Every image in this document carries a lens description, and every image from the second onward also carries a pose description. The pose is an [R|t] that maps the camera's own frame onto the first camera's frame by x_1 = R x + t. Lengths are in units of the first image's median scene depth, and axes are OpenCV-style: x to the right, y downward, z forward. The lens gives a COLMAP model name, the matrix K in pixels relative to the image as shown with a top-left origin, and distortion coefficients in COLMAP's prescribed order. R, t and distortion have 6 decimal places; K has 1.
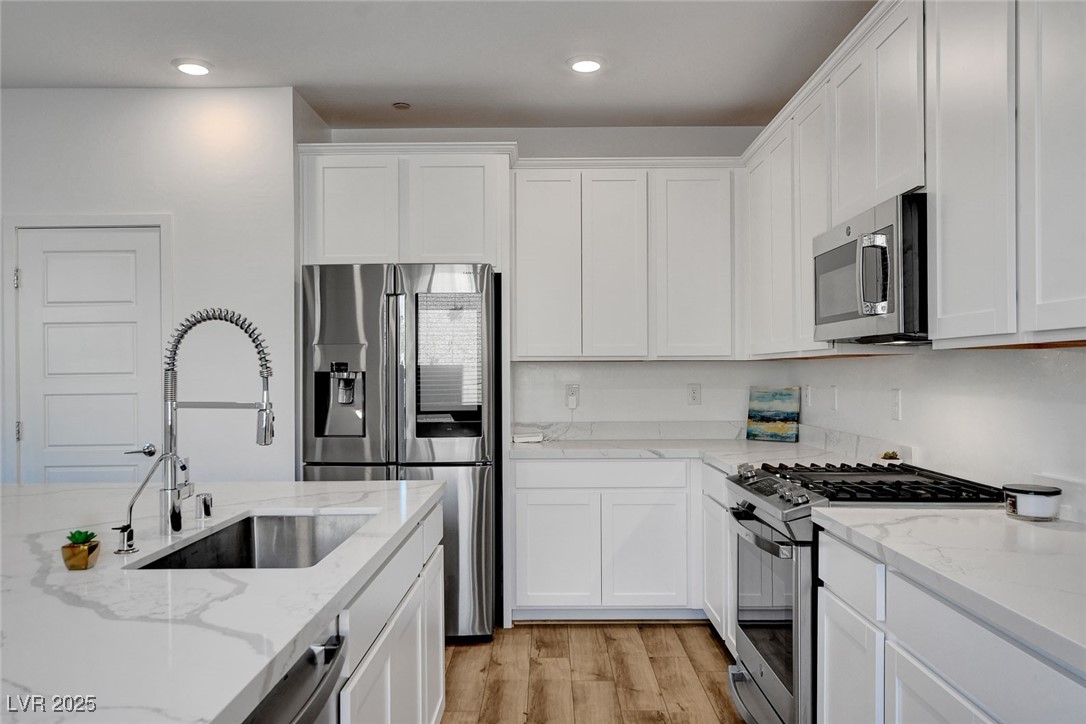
lens RADIAL K [[814.1, 0, 541.6], [0, 814.1, 366.7], [0, 0, 1]] dist [0.008018, 0.001566]
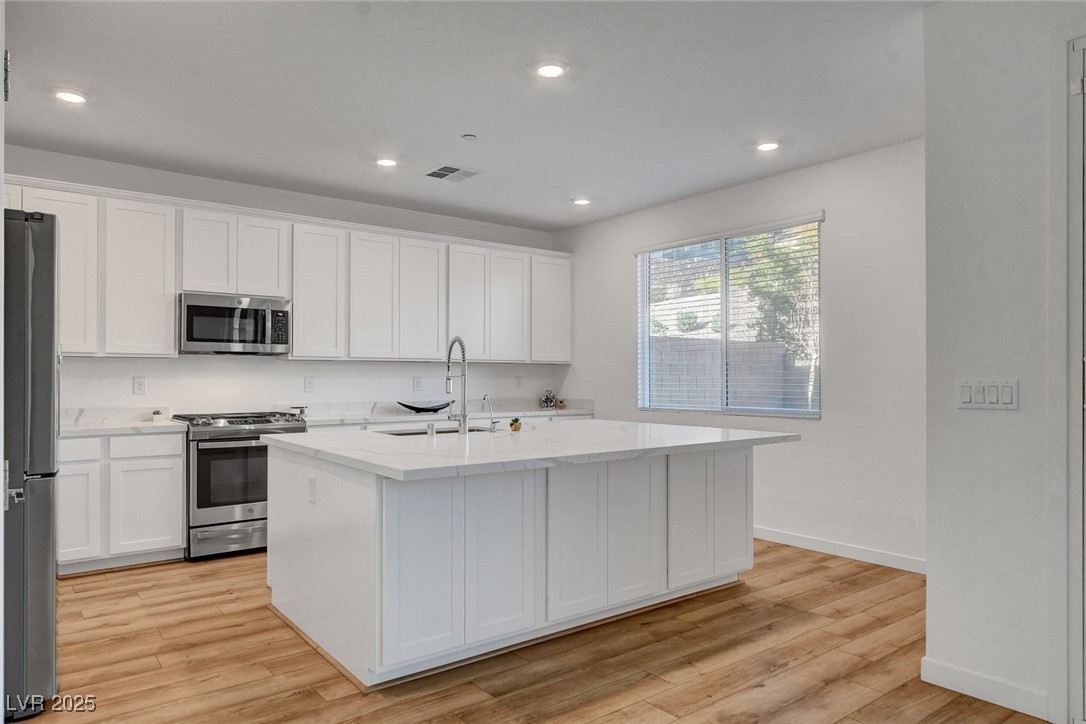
lens RADIAL K [[668.0, 0, 542.4], [0, 668.0, 365.9], [0, 0, 1]] dist [-0.000036, 0.000332]
pose [[-0.603177, 0.007821, 0.797569, -1.173745], [-0.005746, 0.999883, -0.014150, 0.018266], [-0.797587, -0.013118, -0.603062, 1.097826]]
